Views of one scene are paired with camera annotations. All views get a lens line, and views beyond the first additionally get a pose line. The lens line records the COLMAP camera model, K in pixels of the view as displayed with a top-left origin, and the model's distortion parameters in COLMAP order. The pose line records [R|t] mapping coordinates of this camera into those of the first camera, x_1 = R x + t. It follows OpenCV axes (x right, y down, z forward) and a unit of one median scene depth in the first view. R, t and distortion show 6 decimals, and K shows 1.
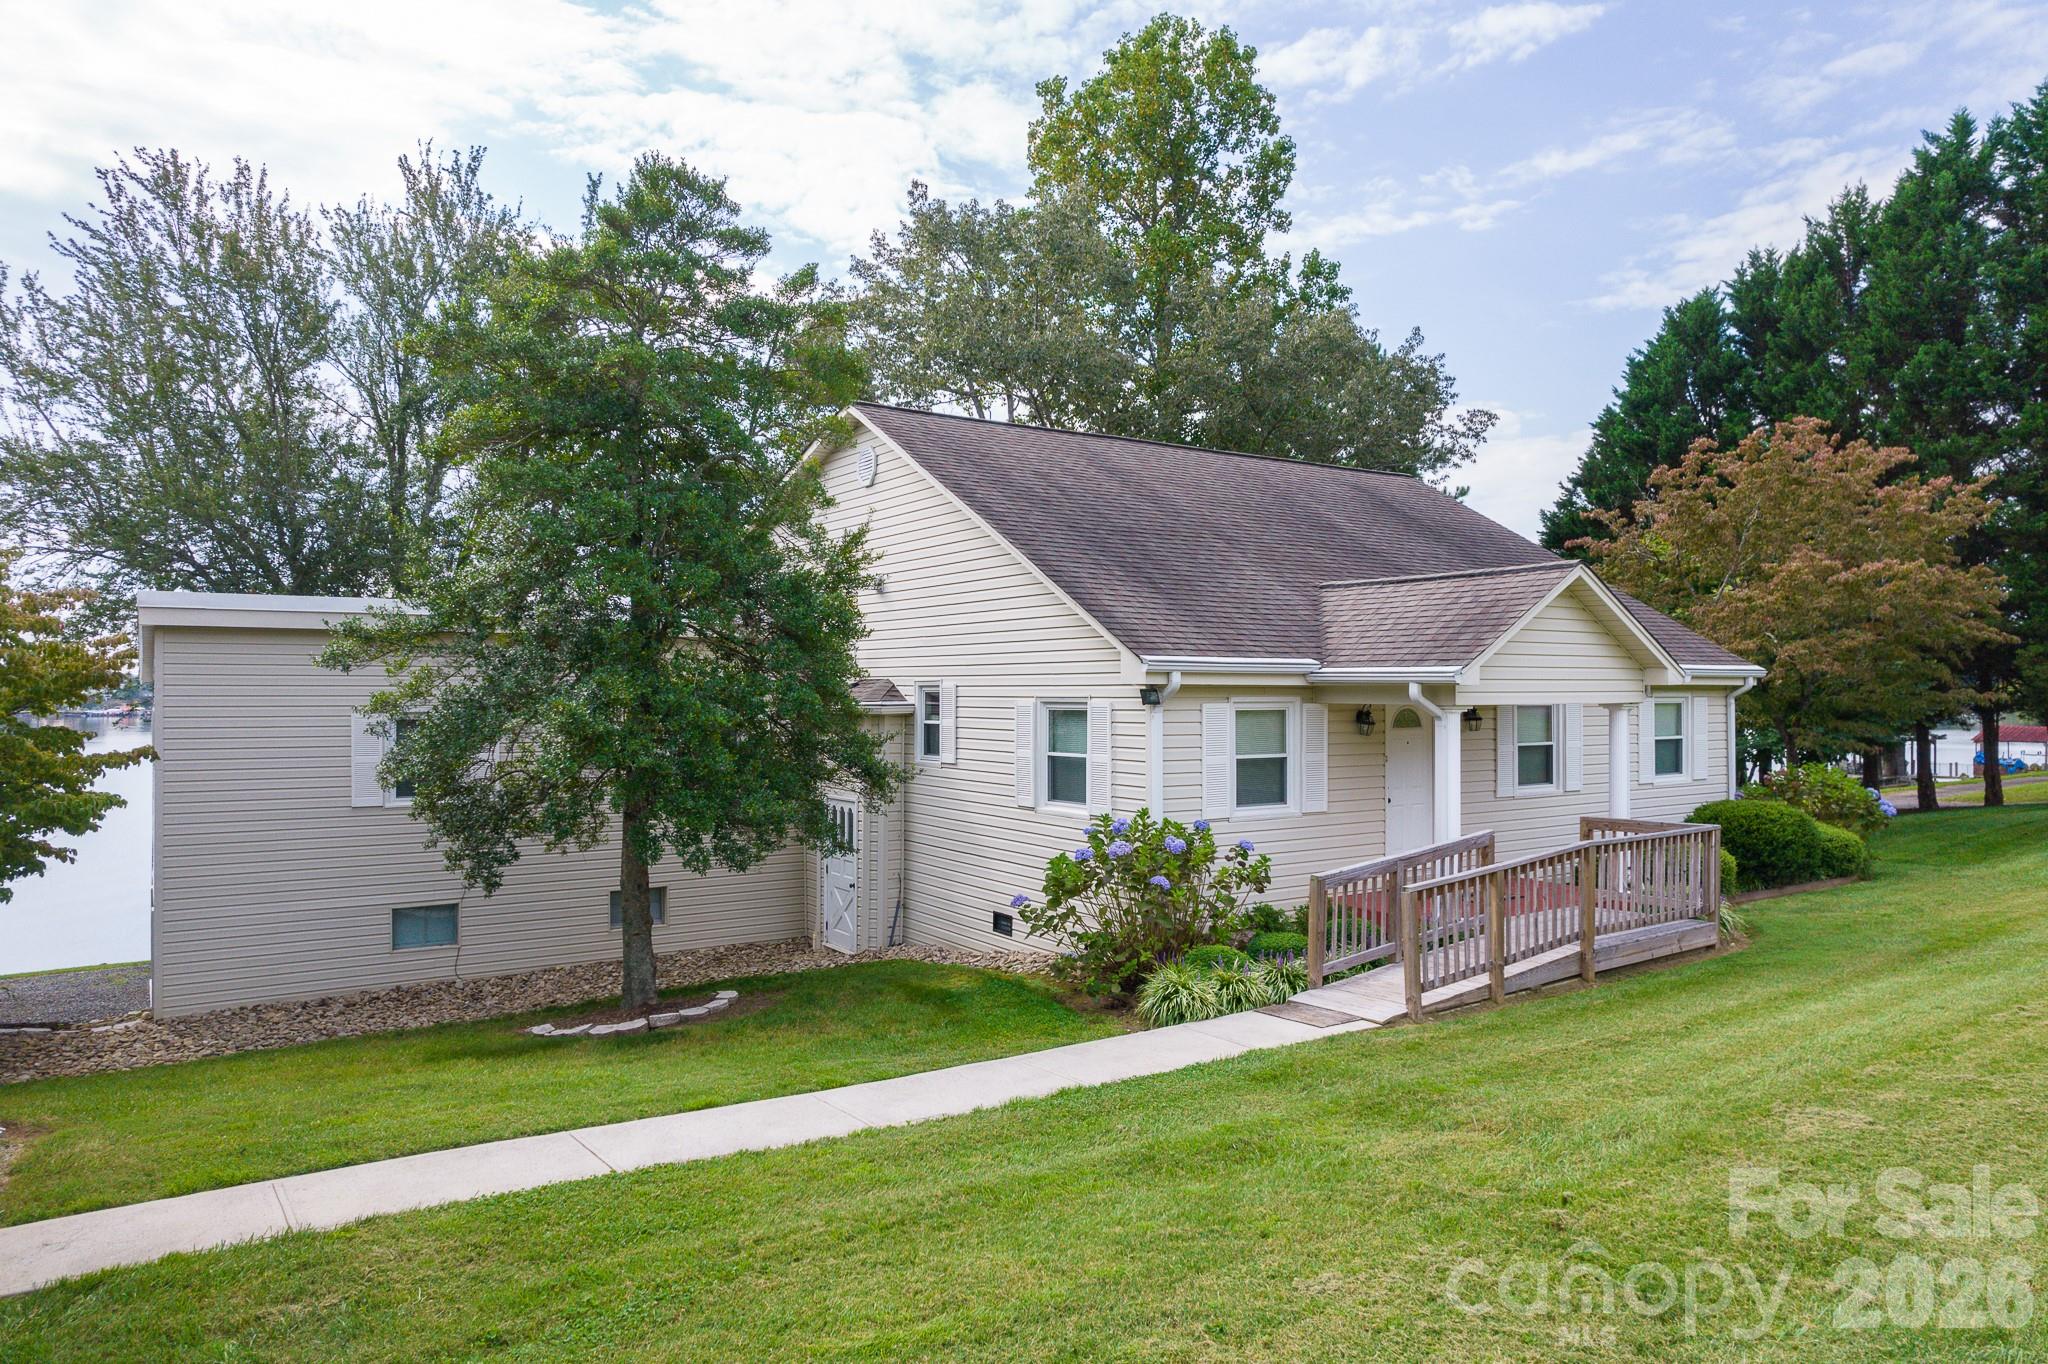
lens RADIAL K [[1308.8, 0, 1068.3], [0, 1308.8, 680.5], [0, 0, 1]] dist [-0.066846, 0.054285]
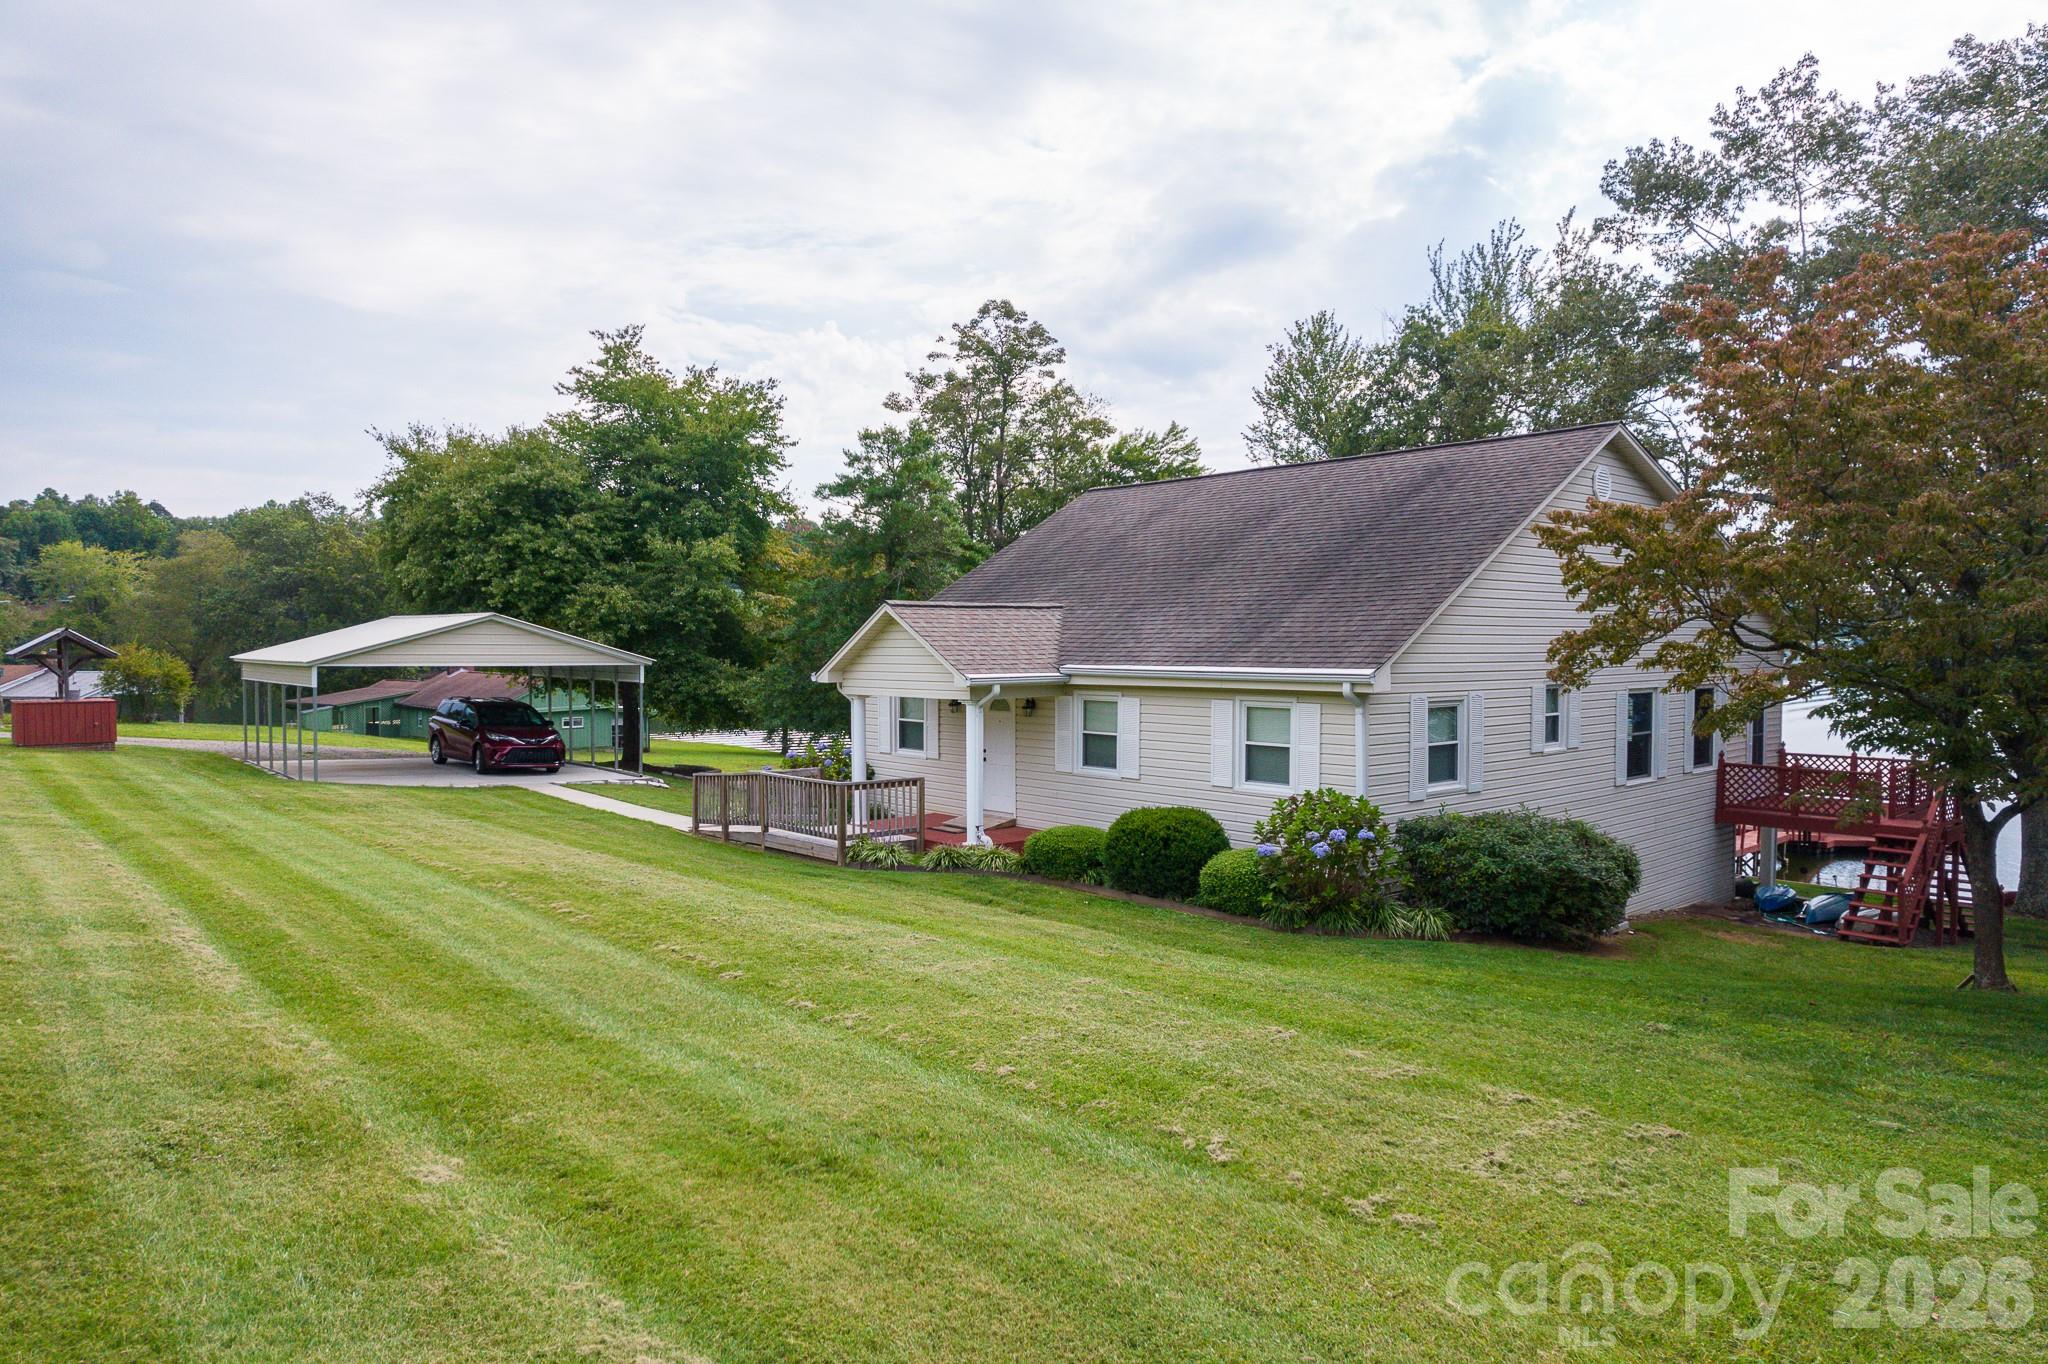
lens RADIAL K [[1308.8, 0, 1068.3], [0, 1308.8, 680.5], [0, 0, 1]] dist [-0.066846, 0.054285]
pose [[0.157545, 0.035013, -0.986891, 1.659099], [0.015402, 0.999163, 0.037907, -0.048477], [0.987392, -0.021172, 0.156874, 0.841078]]
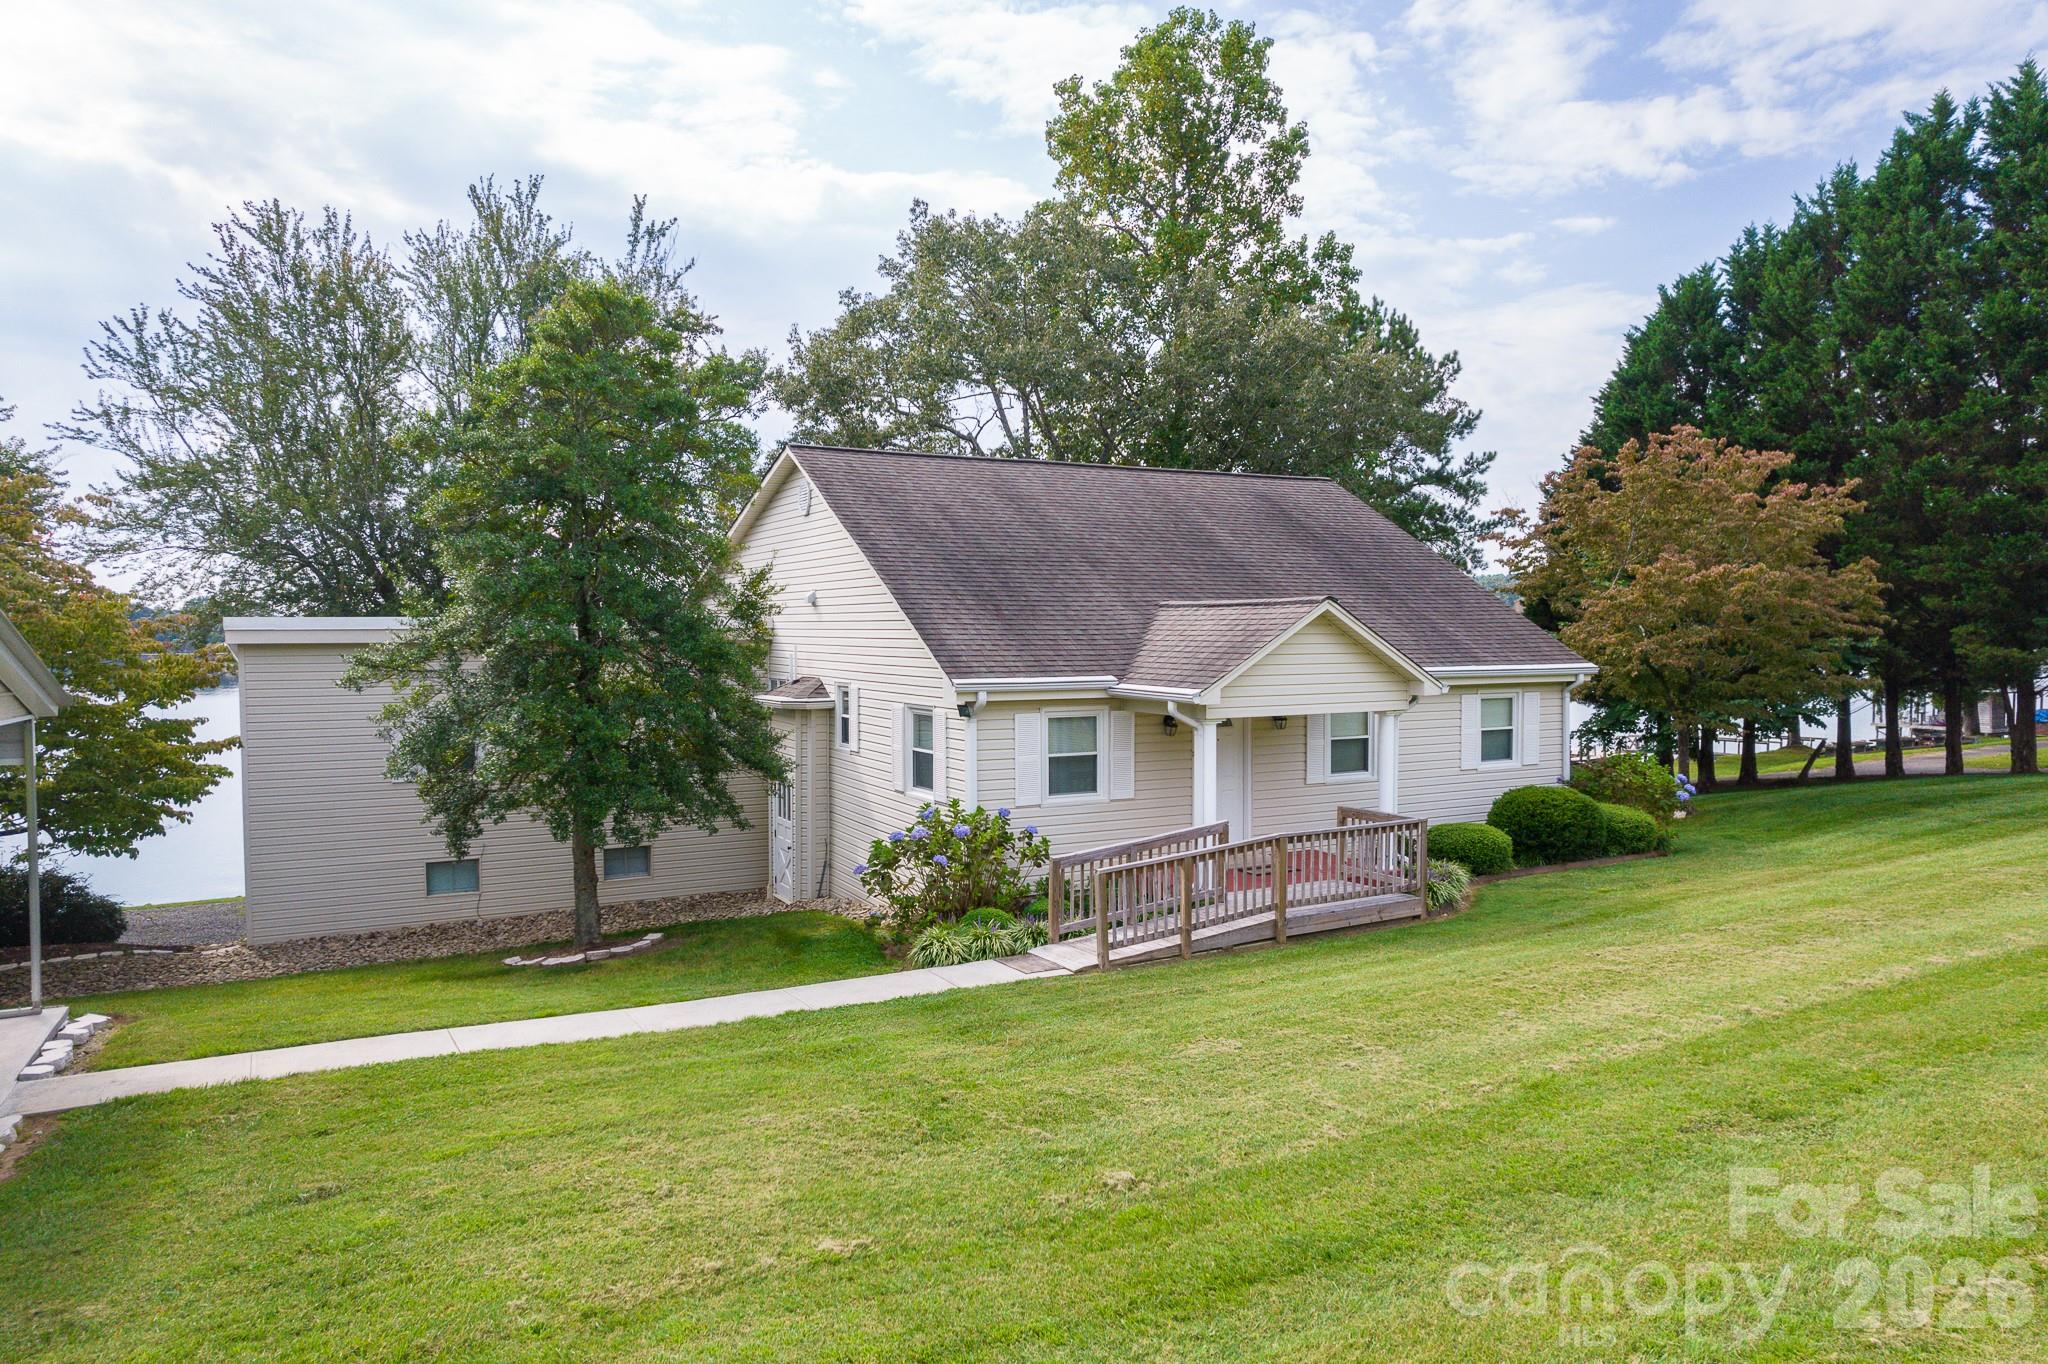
lens RADIAL K [[1308.8, 0, 1068.3], [0, 1308.8, 680.5], [0, 0, 1]] dist [-0.066846, 0.054285]
pose [[0.995898, 0.002053, -0.090460, 0.235274], [0.002160, 0.998918, 0.046451, -0.063854], [0.090457, -0.046456, 0.994816, -0.209705]]
